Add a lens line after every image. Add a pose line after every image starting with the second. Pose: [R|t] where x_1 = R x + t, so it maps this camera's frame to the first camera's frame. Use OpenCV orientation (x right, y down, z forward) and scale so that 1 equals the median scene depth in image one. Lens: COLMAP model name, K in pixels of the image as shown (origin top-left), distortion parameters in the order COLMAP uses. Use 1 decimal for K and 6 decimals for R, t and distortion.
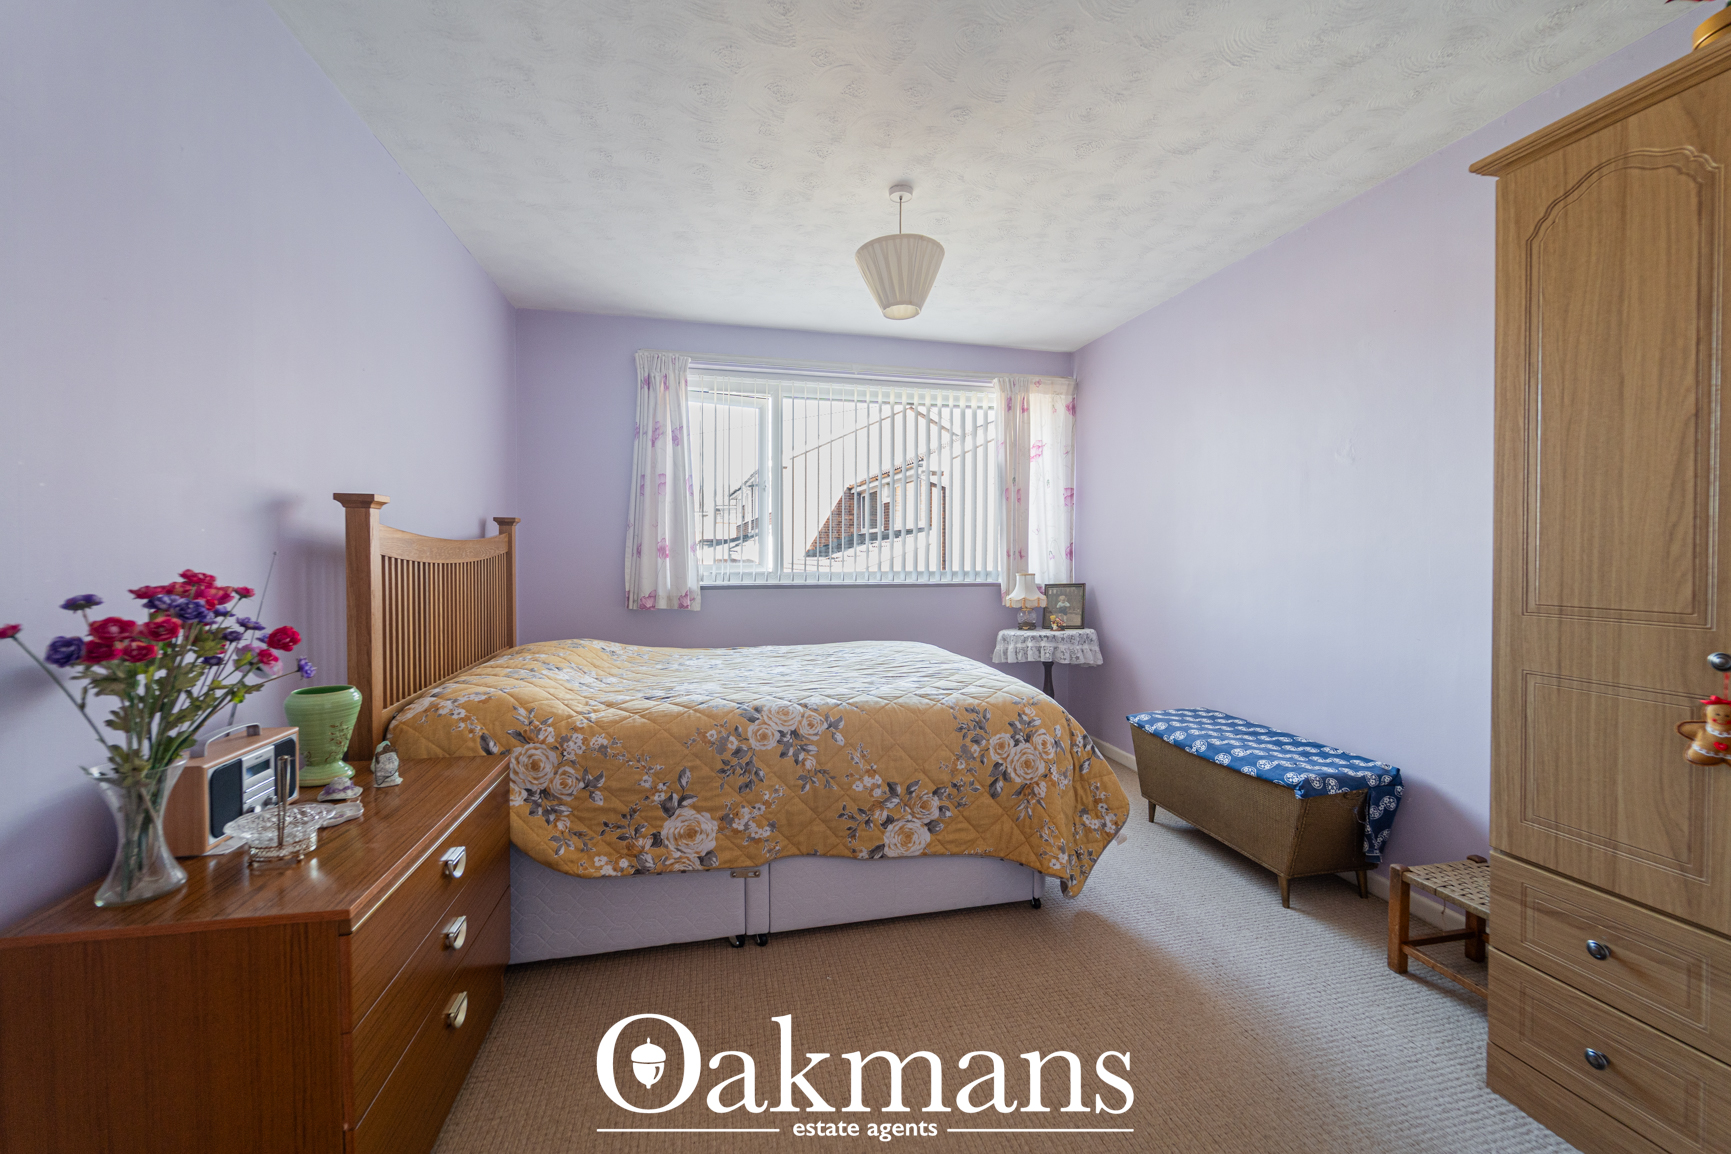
lens RADIAL K [[738.9, 0, 840.6], [0, 738.9, 566.8], [0, 0, 1]] dist [0.002016, -0.002379]
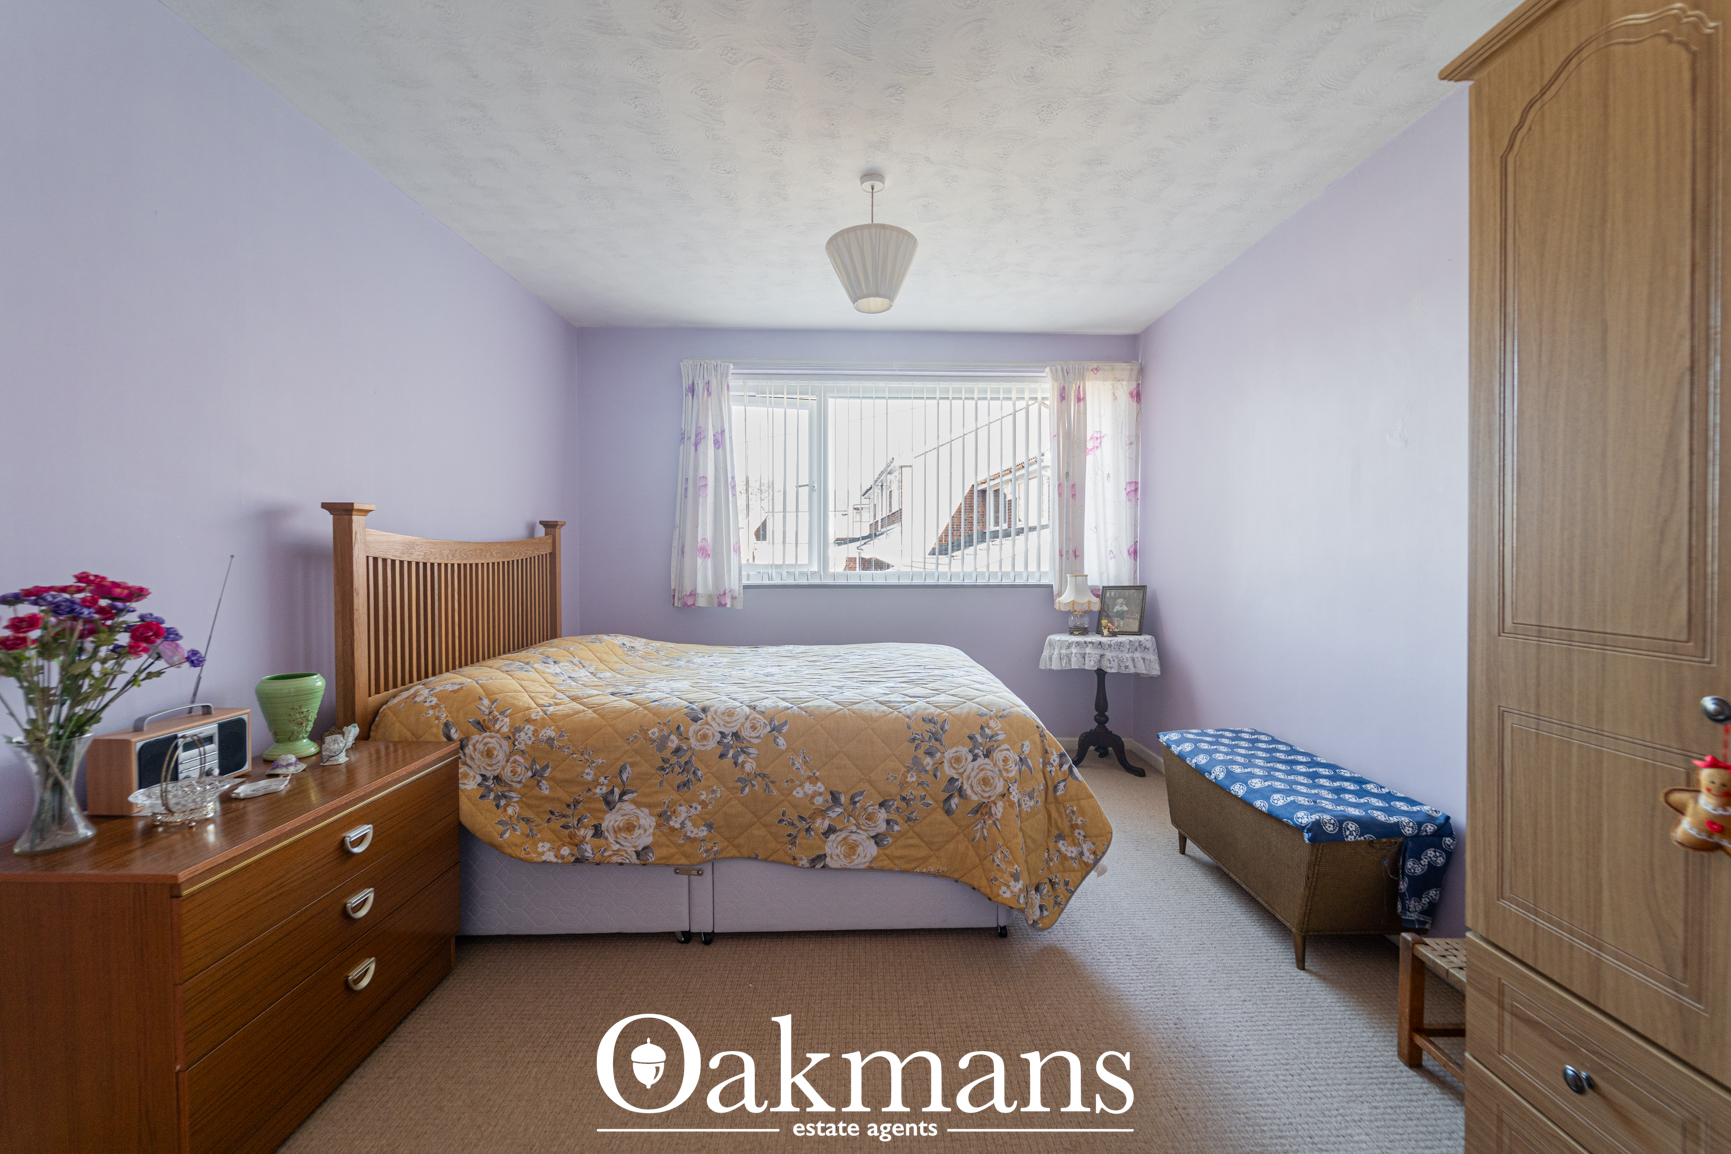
lens RADIAL K [[727.8, 0, 860.8], [0, 727.8, 563.4], [0, 0, 1]] dist [0.001882, -0.002077]
pose [[0.976981, 0.002533, -0.213311, 0.321837], [-0.002670, 0.999996, -0.000352, -0.007275], [0.213309, 0.000914, 0.976984, 0.077178]]
